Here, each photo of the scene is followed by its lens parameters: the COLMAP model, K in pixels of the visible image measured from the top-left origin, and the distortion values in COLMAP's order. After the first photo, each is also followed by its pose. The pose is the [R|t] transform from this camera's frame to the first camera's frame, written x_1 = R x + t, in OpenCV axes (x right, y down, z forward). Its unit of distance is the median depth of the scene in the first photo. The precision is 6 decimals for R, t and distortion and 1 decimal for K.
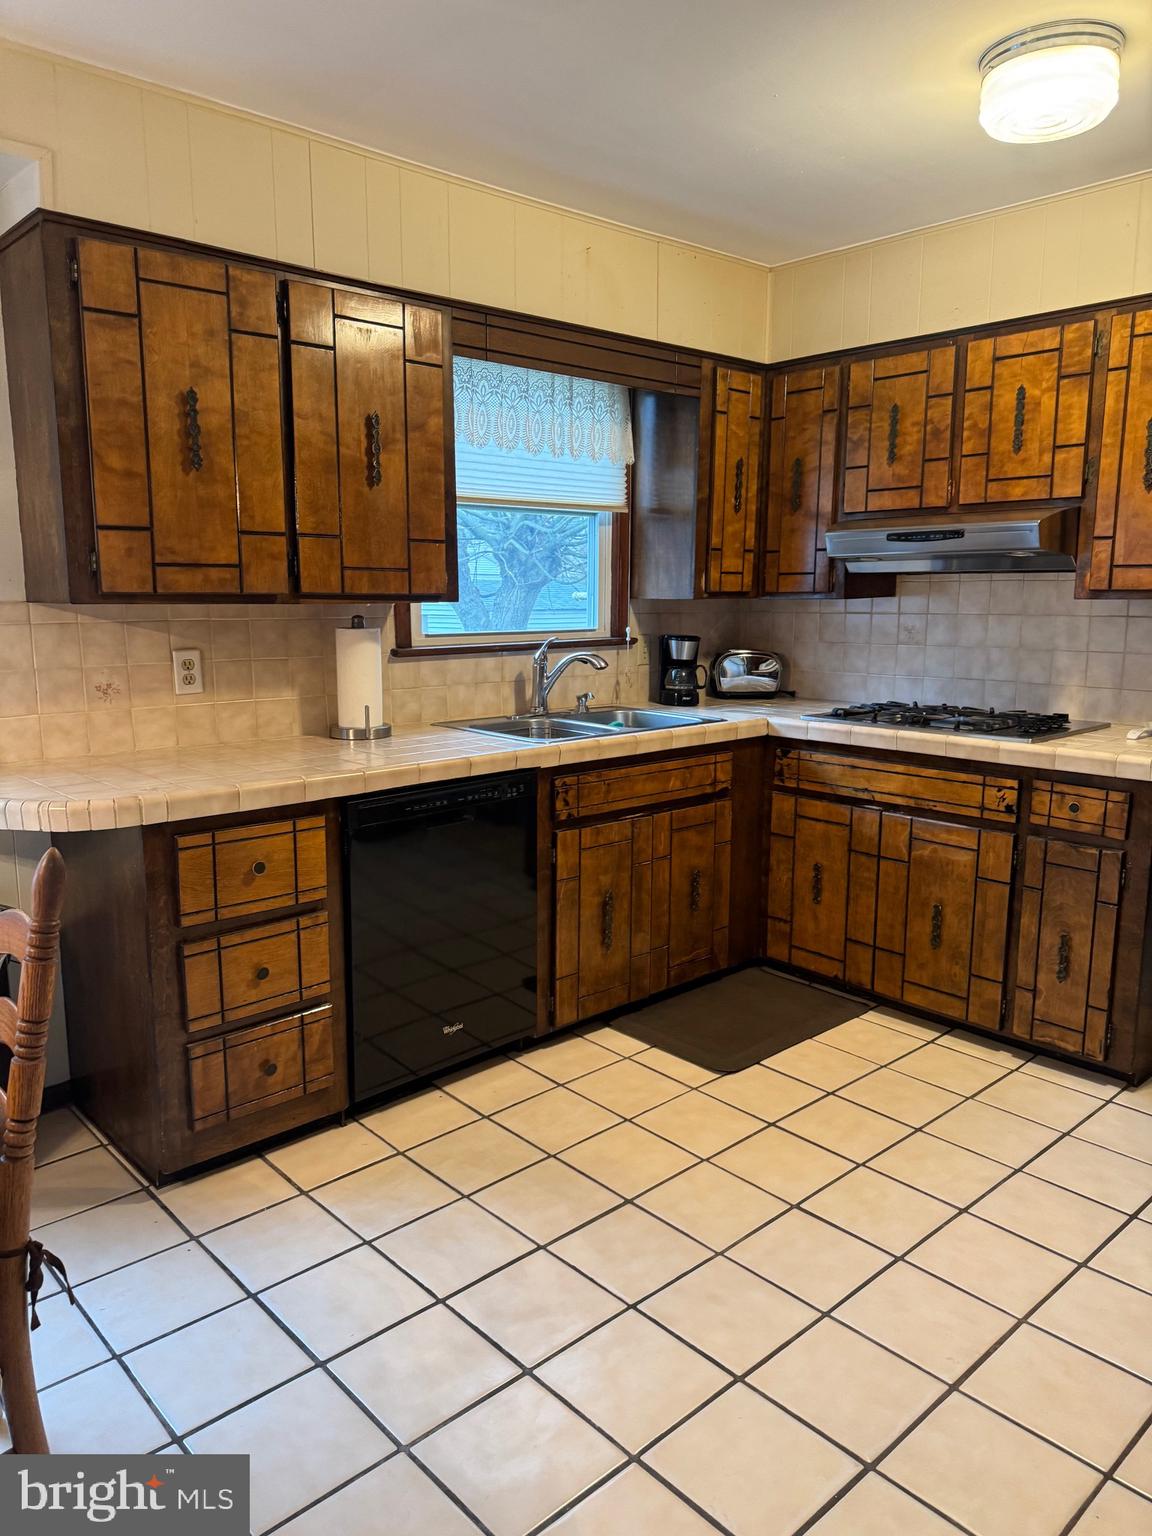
lens RADIAL K [[1065.7, 0, 576.0], [0, 1065.7, 768.0], [0, 0, 1]] dist [0.056771, -0.073155]
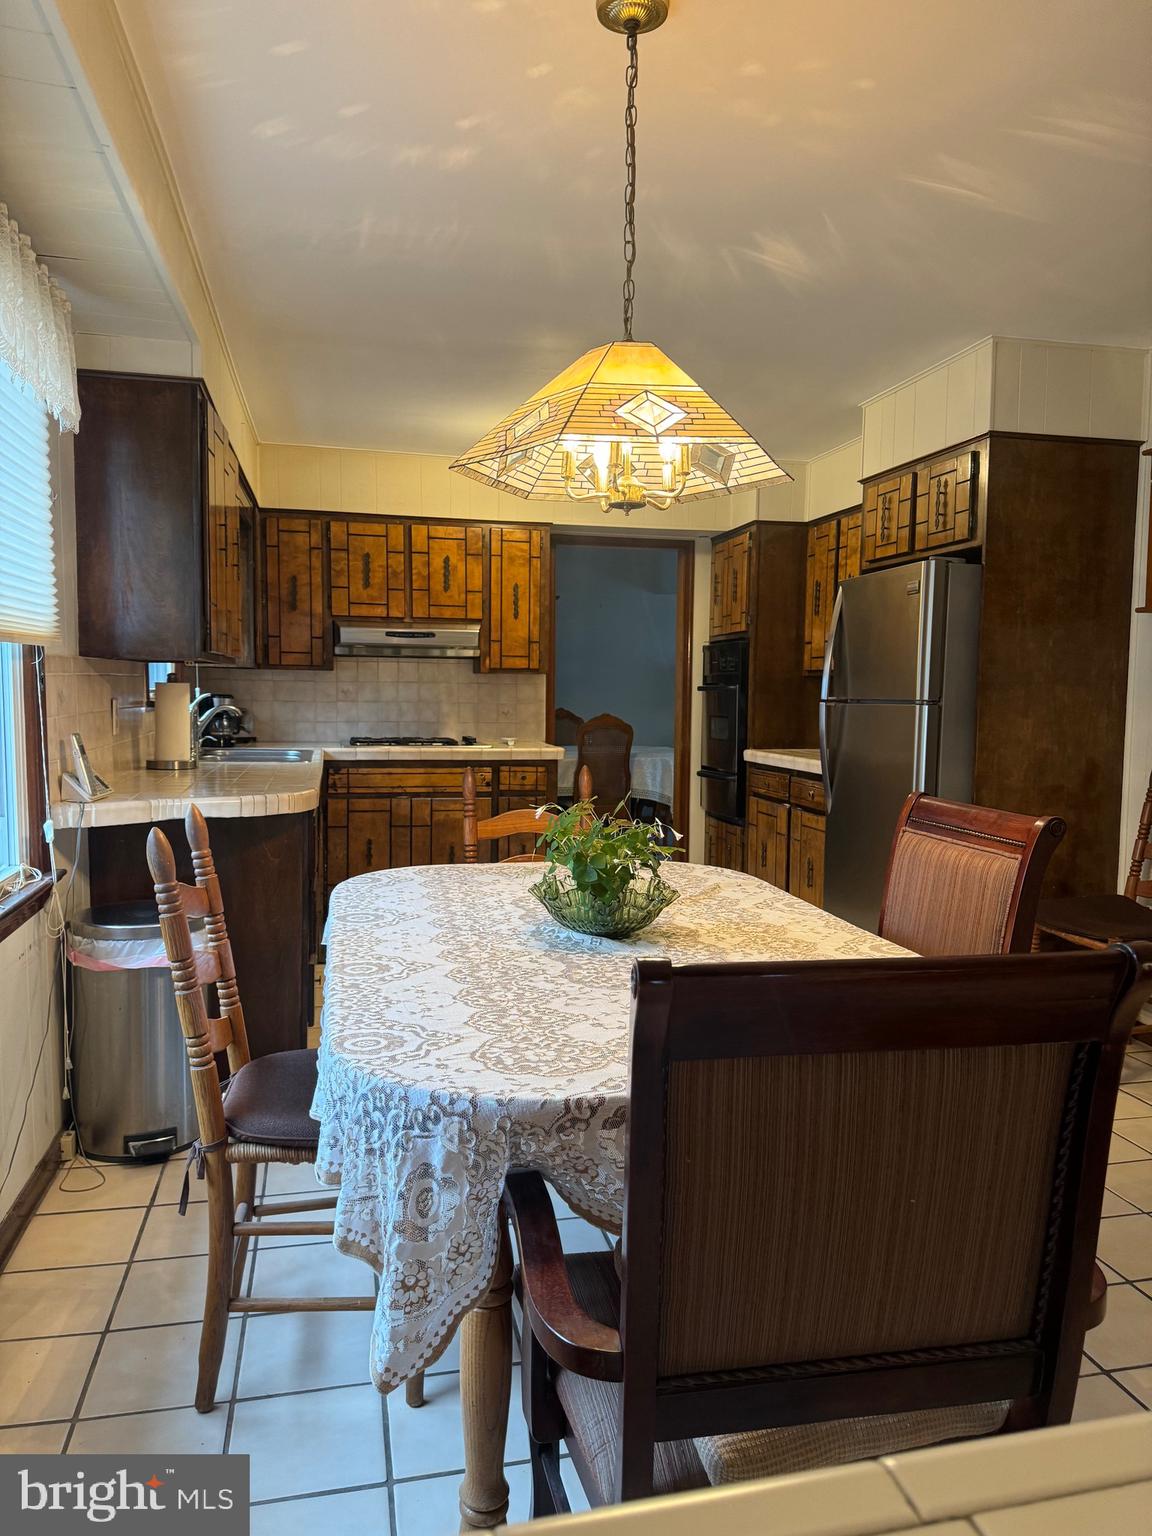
lens RADIAL K [[1065.7, 0, 576.0], [0, 1065.7, 768.0], [0, 0, 1]] dist [0.056771, -0.073155]
pose [[0.488457, -0.057210, 0.870711, -0.987310], [0.132039, 0.991204, -0.008946, 0.041555], [-0.862540, 0.119338, 0.491714, -0.030590]]
